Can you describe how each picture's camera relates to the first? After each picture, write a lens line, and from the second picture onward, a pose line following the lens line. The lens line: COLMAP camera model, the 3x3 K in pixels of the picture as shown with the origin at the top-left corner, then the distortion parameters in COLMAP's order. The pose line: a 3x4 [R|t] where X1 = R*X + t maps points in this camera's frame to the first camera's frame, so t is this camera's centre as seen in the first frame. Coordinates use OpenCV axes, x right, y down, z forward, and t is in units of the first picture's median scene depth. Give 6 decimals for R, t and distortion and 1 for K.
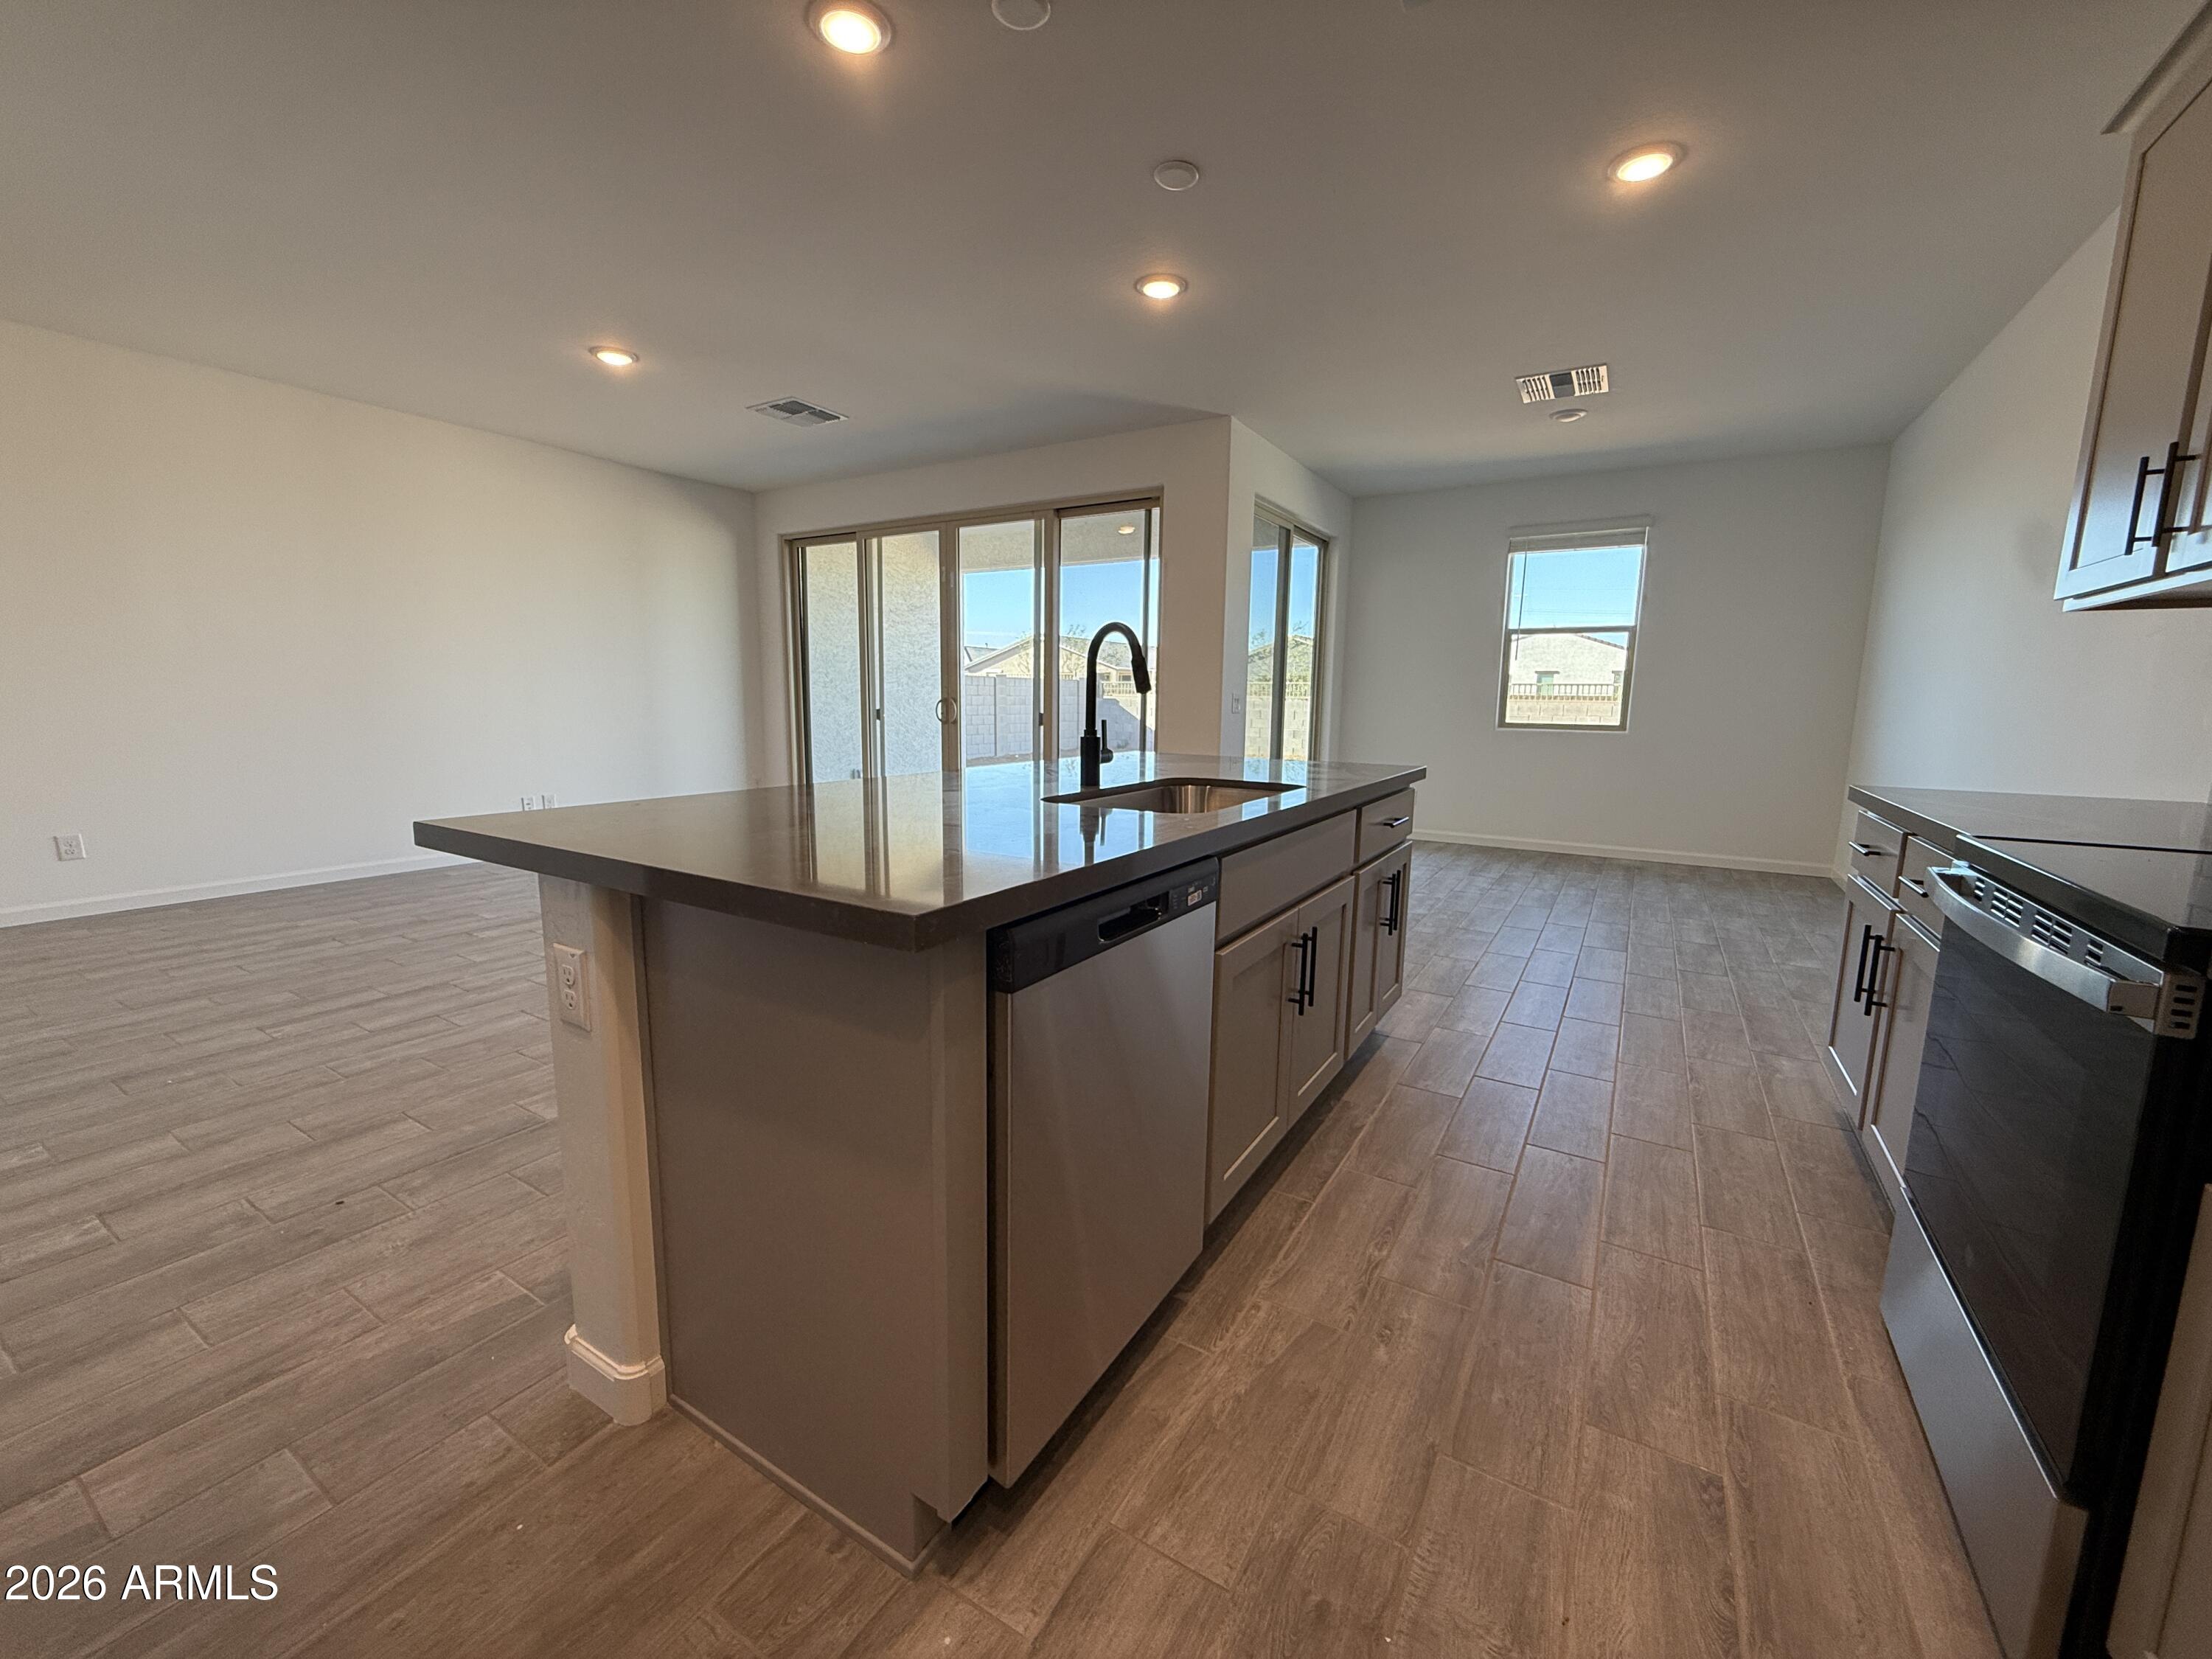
lens RADIAL K [[889.4, 0, 1106.0], [0, 889.4, 829.5], [0, 0, 1]] dist [0.001044, 0.000128]
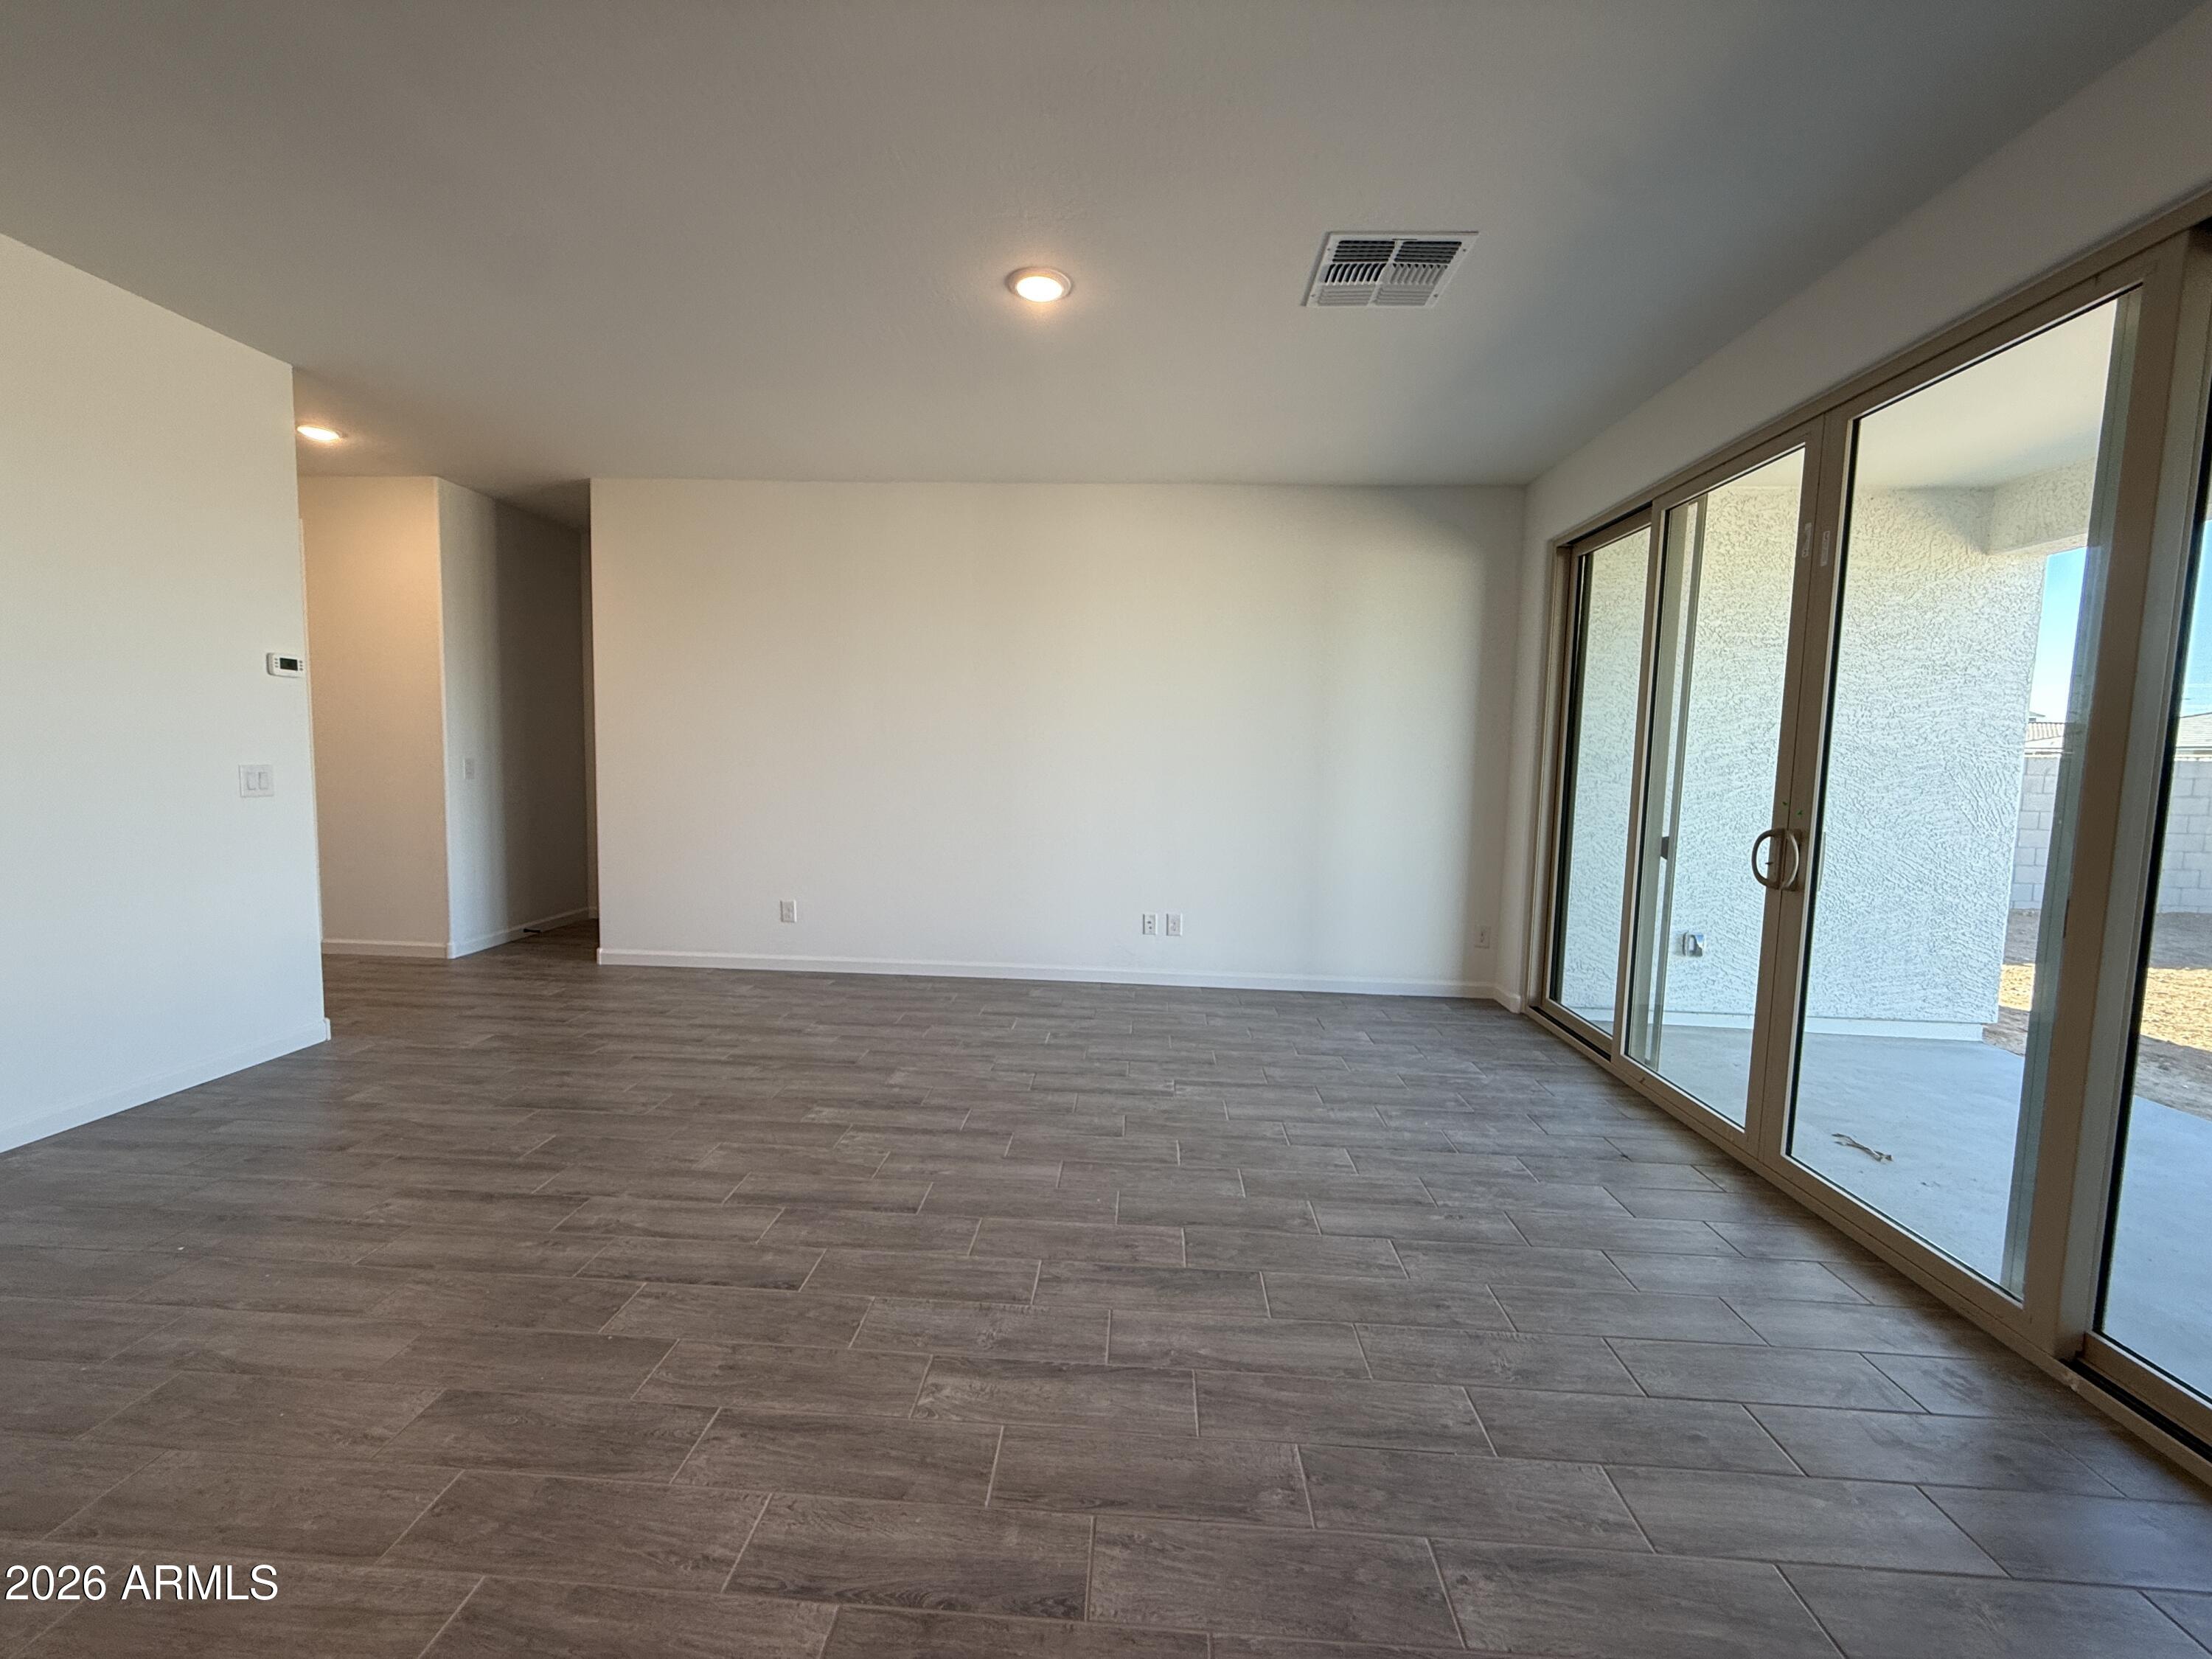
lens RADIAL K [[889.4, 0, 1106.0], [0, 889.4, 829.5], [0, 0, 1]] dist [0.001044, 0.000128]
pose [[0.479071, 0.073513, -0.874692, 0.048922], [-0.150800, 0.988564, 0.000490, -0.127769], [0.864725, 0.131669, 0.484678, 0.661213]]
